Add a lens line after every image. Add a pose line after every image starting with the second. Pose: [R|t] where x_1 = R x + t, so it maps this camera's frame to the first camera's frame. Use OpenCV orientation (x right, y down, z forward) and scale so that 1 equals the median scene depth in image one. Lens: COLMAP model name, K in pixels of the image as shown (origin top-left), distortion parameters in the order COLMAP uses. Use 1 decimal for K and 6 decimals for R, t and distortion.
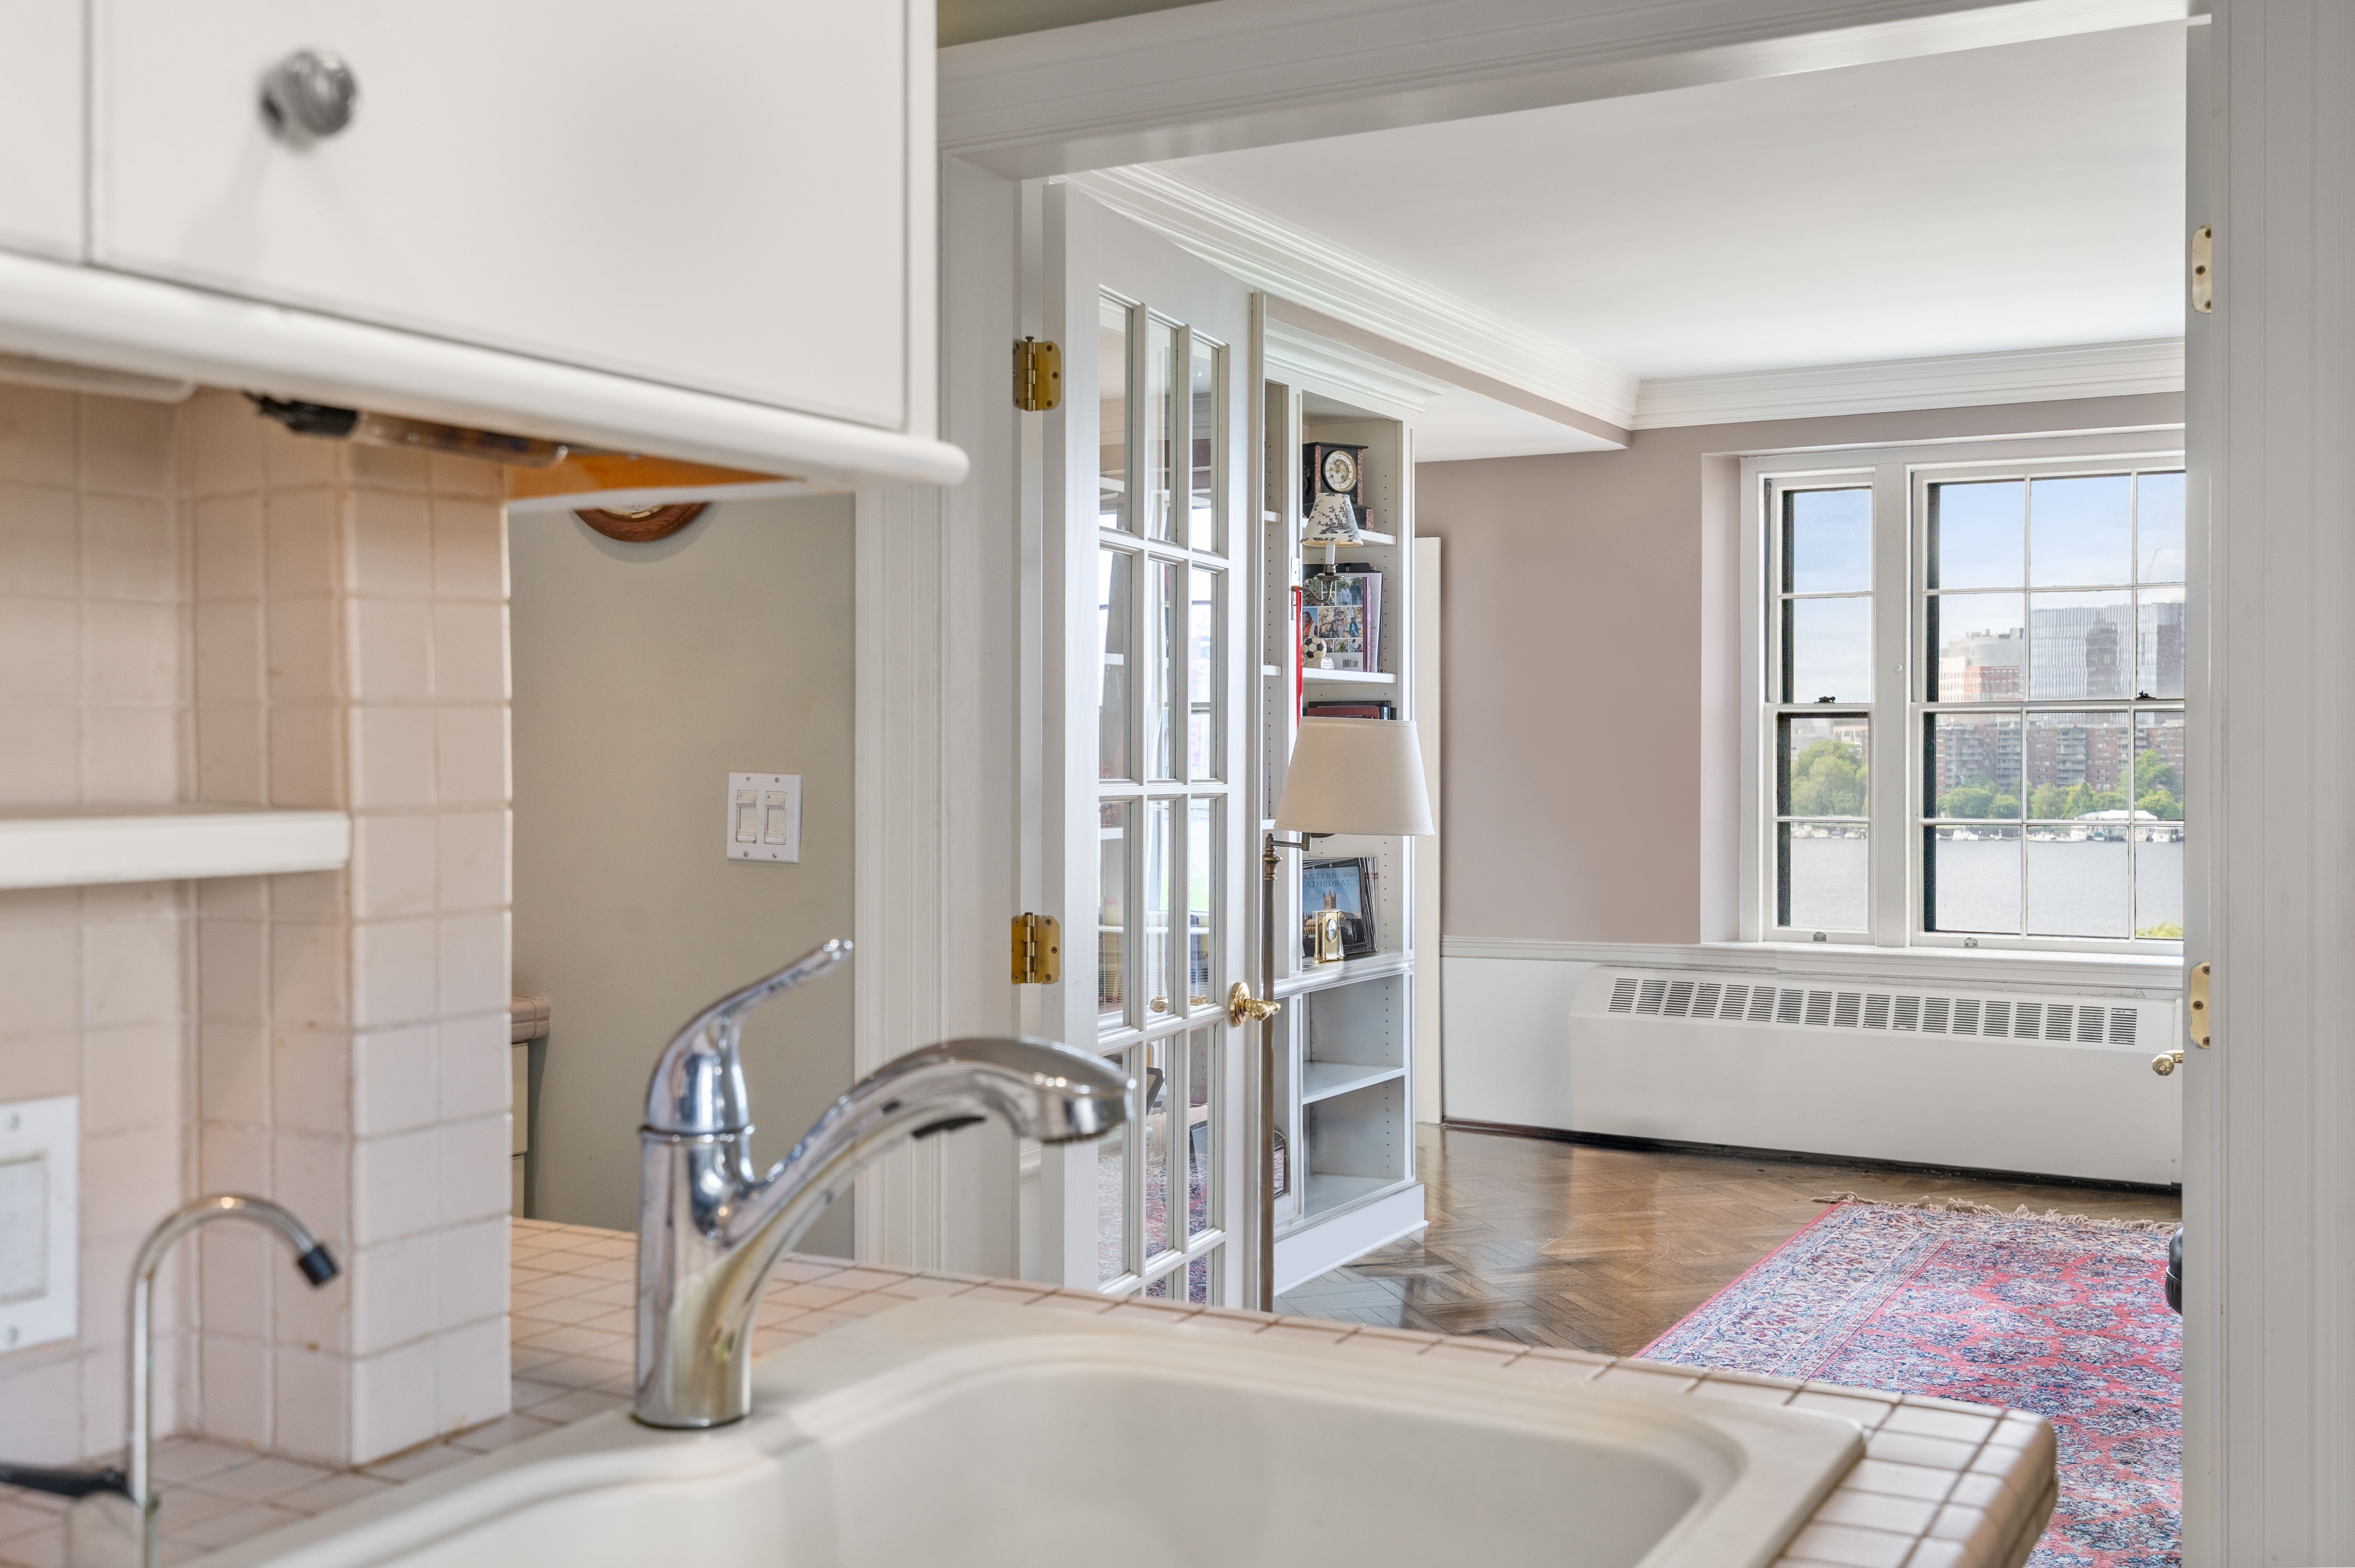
lens RADIAL K [[2337.5, 0, 1168.8], [0, 2337.5, 774.3], [0, 0, 1]] dist [-0.001579, 0.000000]
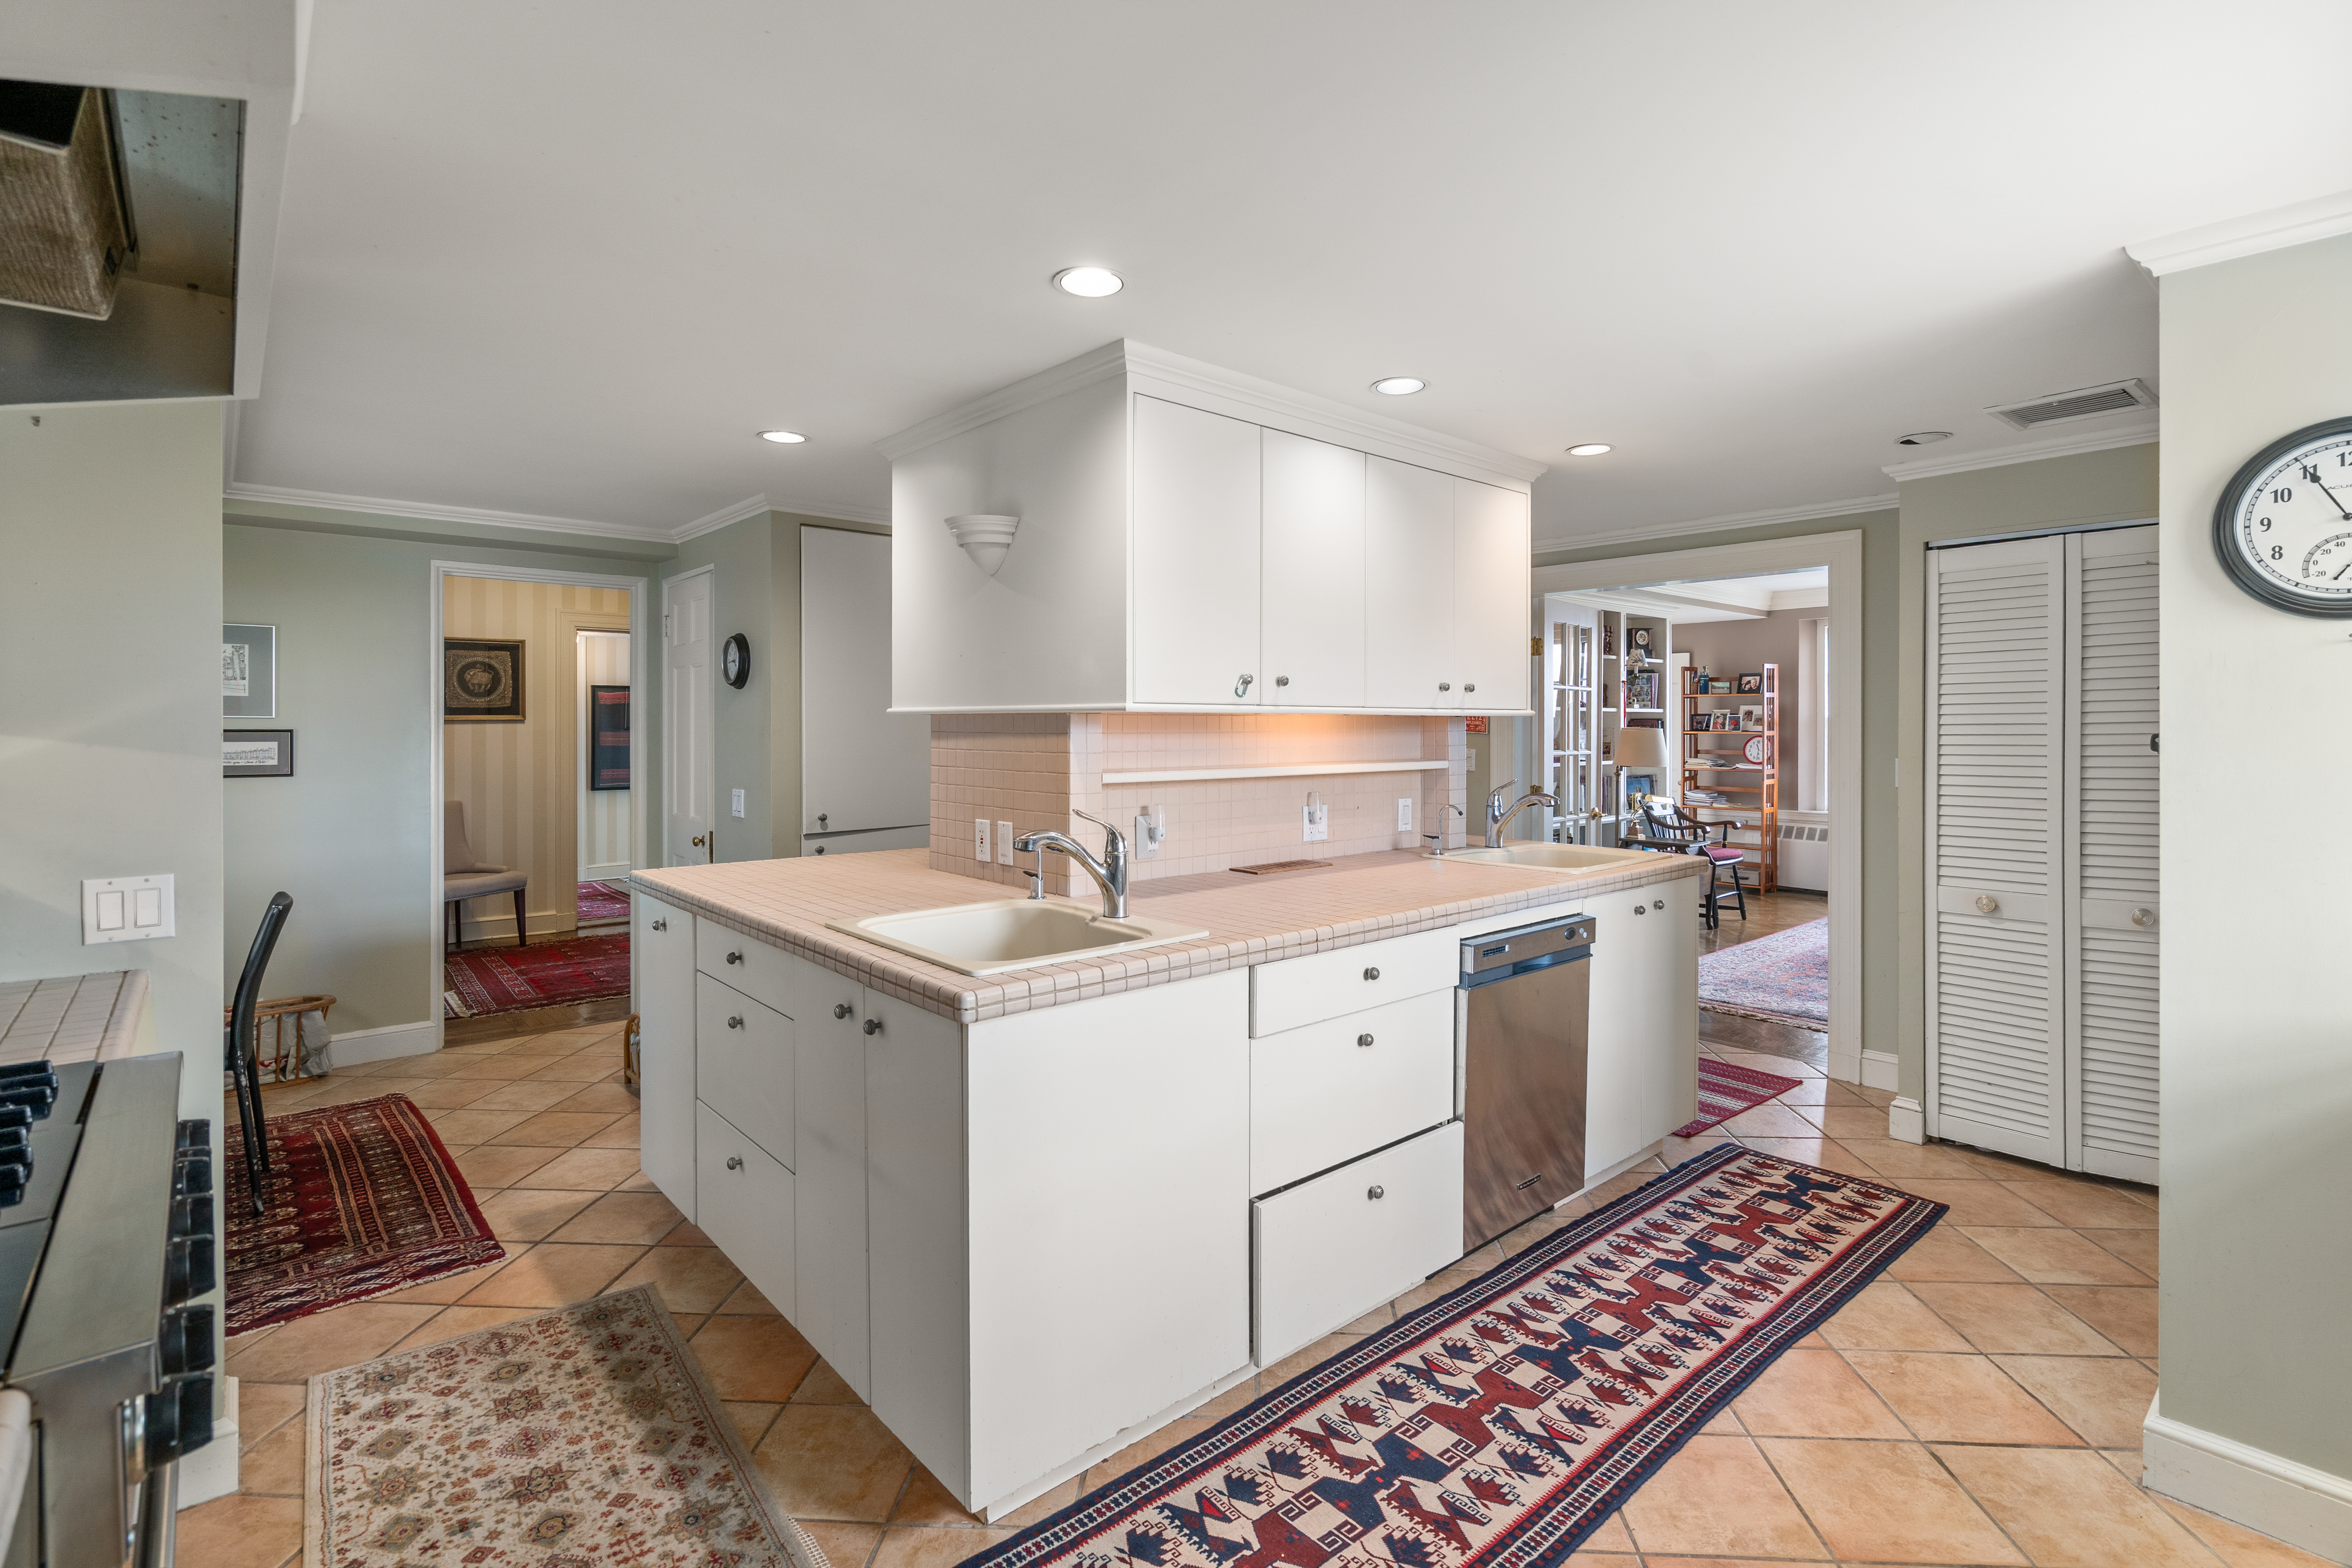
lens RADIAL K [[1121.5, 0, 1184.5], [0, 1121.5, 727.8], [0, 0, 1]] dist [-0.001087, -0.000412]
pose [[0.941359, -0.000211, -0.337407, 0.008903], [-0.002160, 0.999976, -0.006651, -0.009196], [0.337400, 0.006990, 0.941335, -0.388008]]
